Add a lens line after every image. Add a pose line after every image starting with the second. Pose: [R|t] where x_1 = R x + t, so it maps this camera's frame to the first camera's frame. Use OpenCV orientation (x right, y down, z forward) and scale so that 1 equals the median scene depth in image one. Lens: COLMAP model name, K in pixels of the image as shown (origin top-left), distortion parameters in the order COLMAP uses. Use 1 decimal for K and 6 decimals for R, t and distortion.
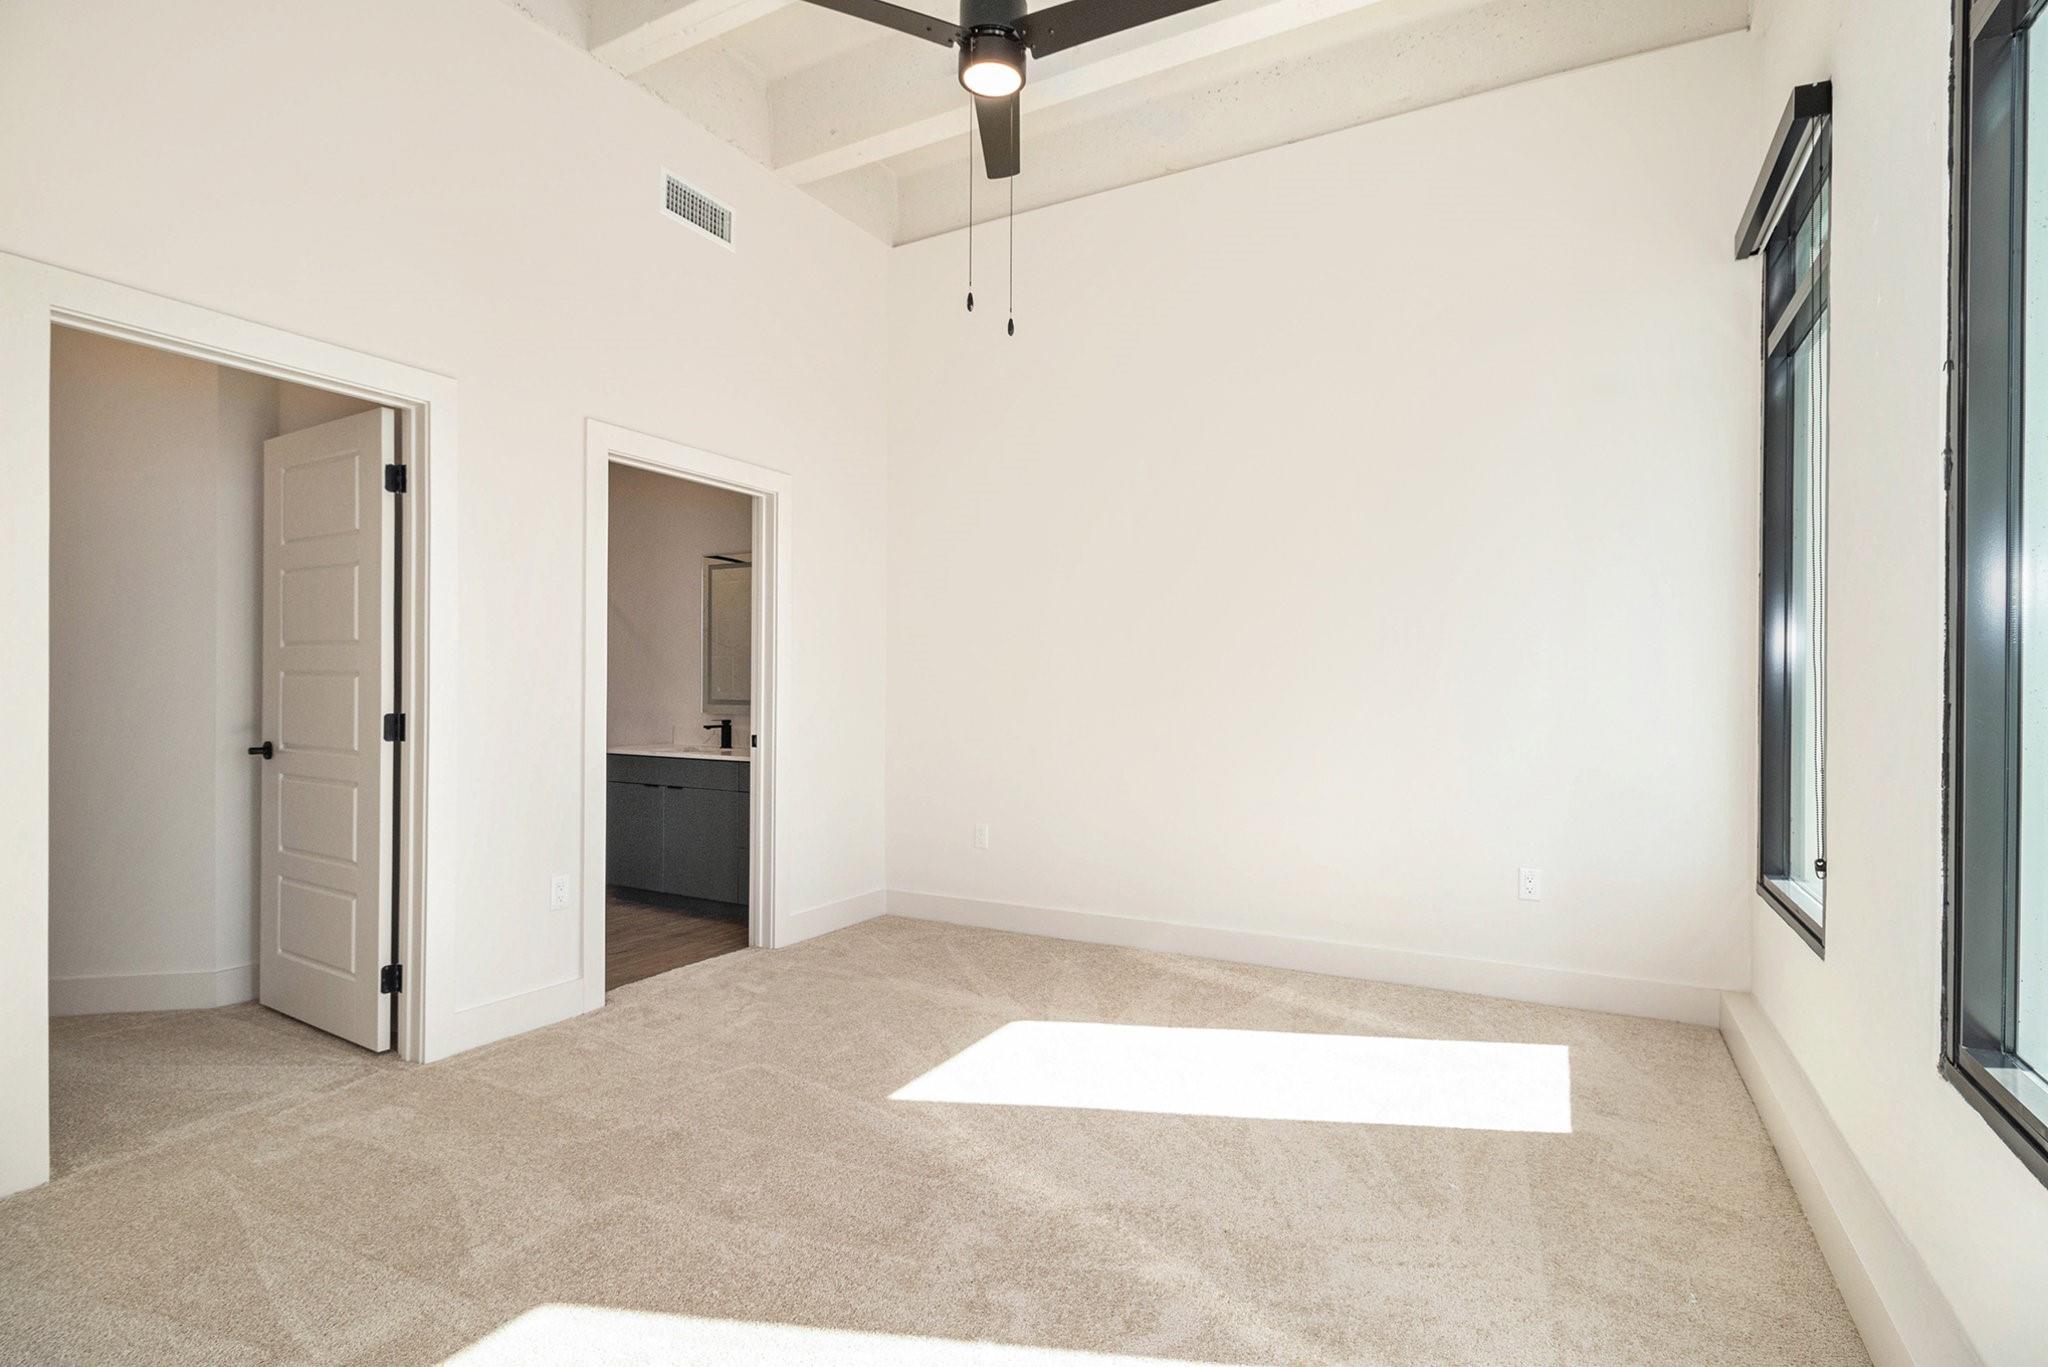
lens RADIAL K [[956.4, 0, 1046.6], [0, 956.4, 680.5], [0, 0, 1]] dist [0.013237, -0.018361]
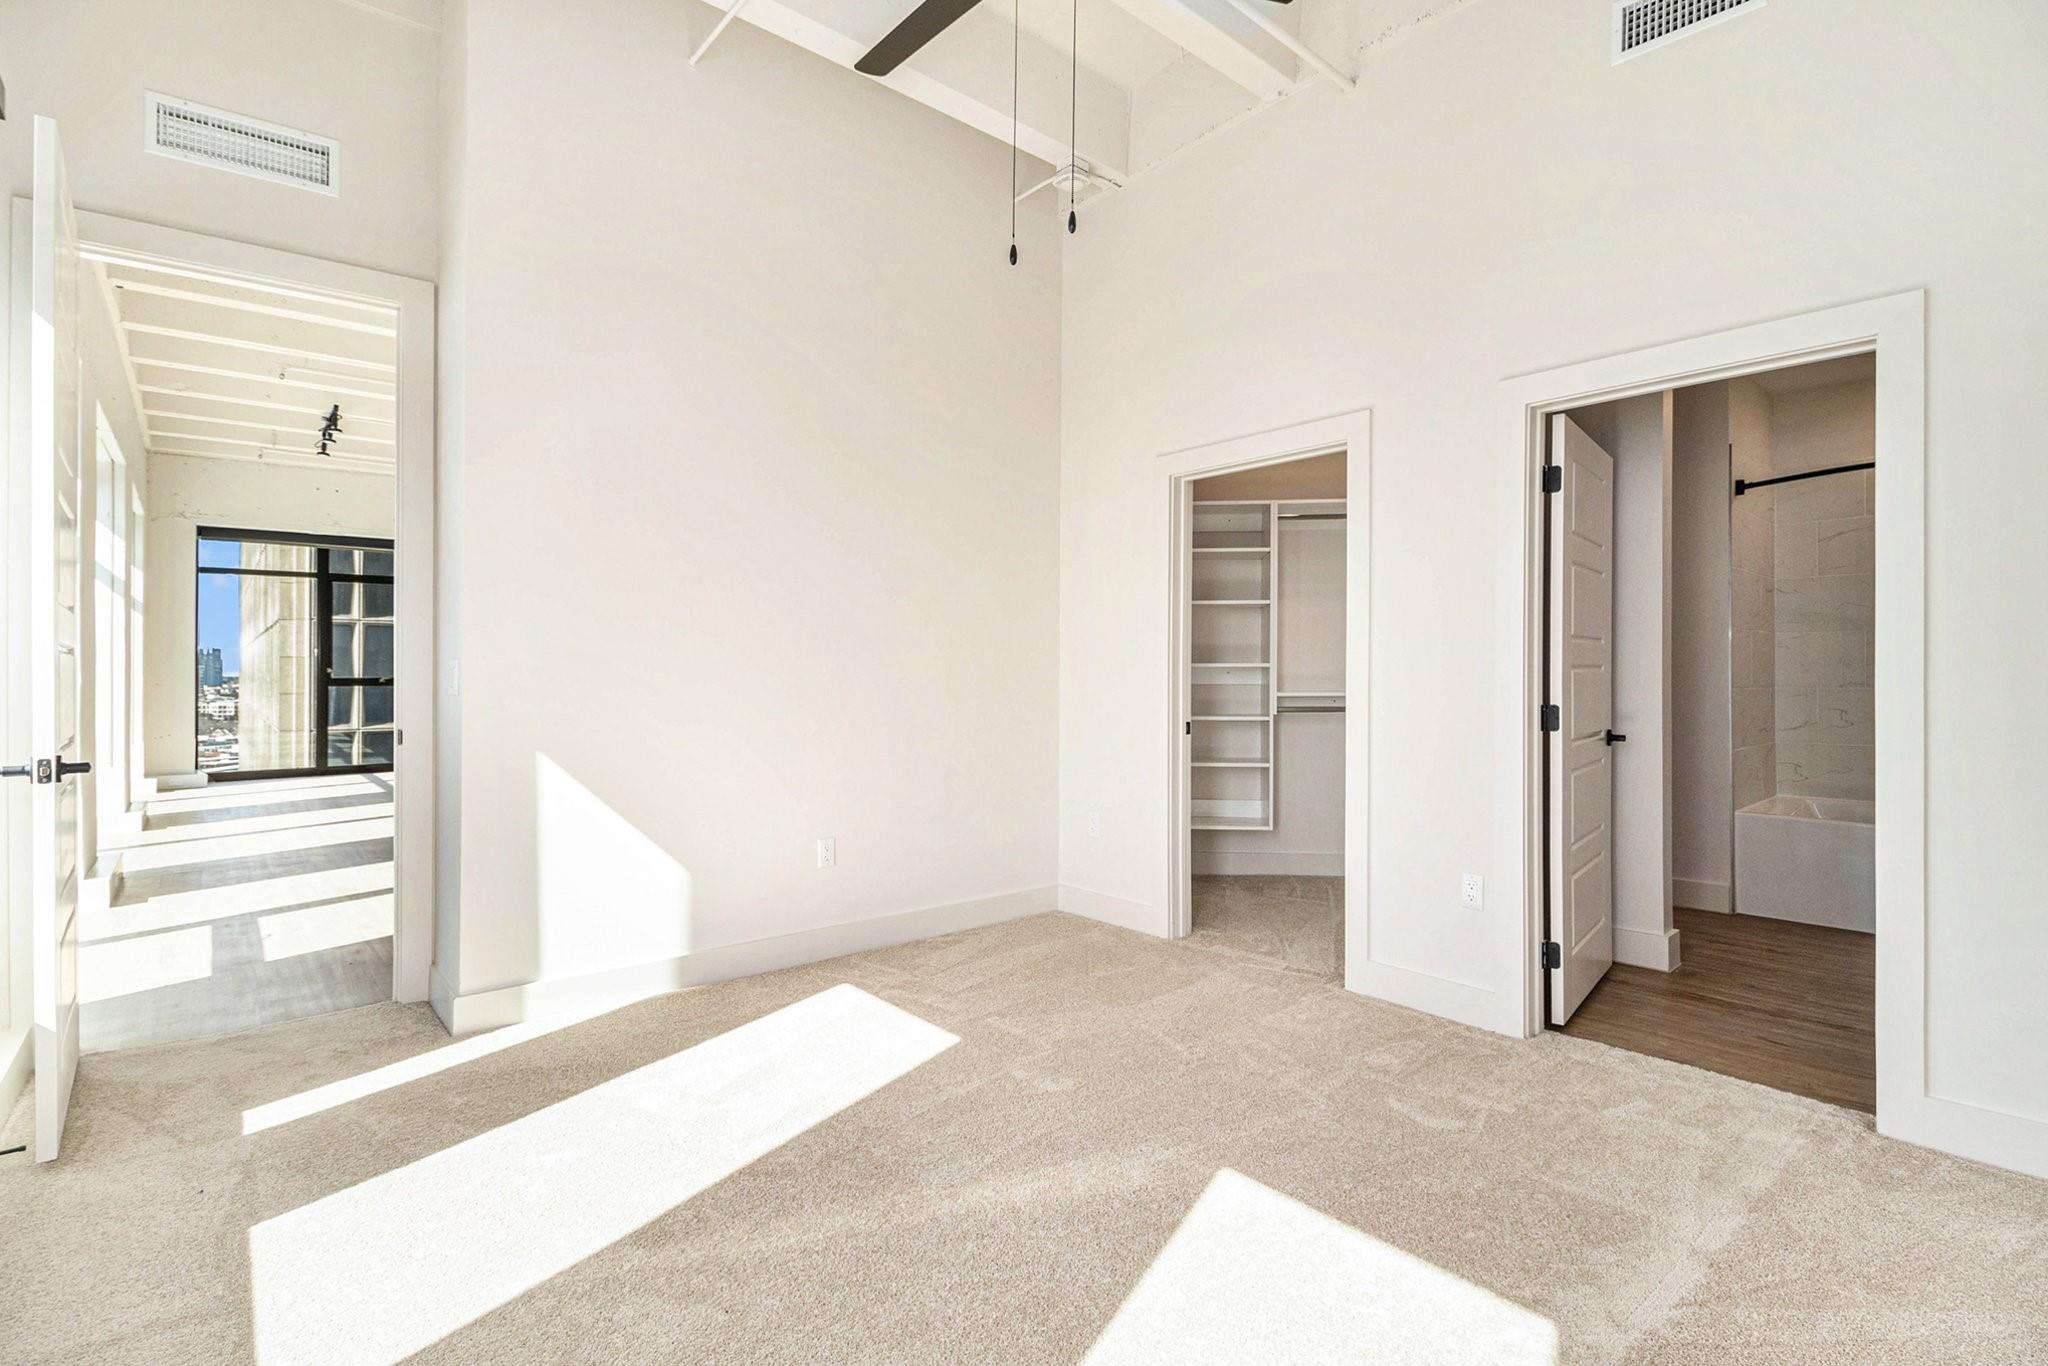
lens RADIAL K [[956.4, 0, 1046.6], [0, 956.4, 680.0], [0, 0, 1]] dist [0.013237, -0.018361]
pose [[-0.354432, -0.012543, -0.934997, 0.657638], [-0.004186, 0.999921, -0.011828, 0.029365], [0.935072, -0.000279, -0.354457, 1.150384]]
